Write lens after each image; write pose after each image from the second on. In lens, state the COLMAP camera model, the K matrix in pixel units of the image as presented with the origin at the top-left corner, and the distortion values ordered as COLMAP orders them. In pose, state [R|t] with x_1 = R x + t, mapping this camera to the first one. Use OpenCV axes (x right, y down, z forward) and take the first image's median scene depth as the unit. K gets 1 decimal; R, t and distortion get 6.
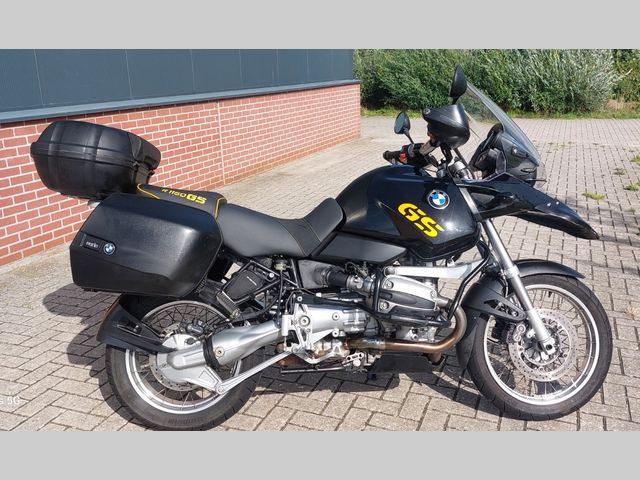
lens RADIAL K [[584.6, 0, 292.5], [0, 584.6, 239.0], [0, 0, 1]] dist [0.036028, -0.000191]
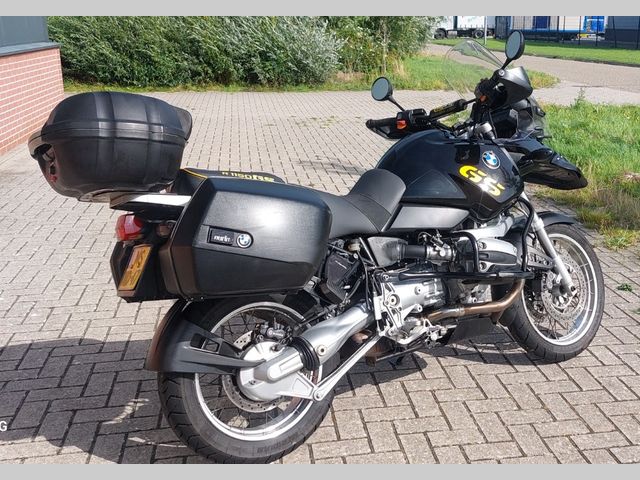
lens RADIAL K [[785.2, 0, 320.0], [0, 785.2, 240.0], [0, 0, 1]] dist [0.028093, 0.008759]
pose [[0.842879, -0.117159, 0.525194, -0.706933], [0.128922, 0.991552, 0.014286, 0.012713], [-0.522431, 0.055668, 0.850863, -0.002916]]
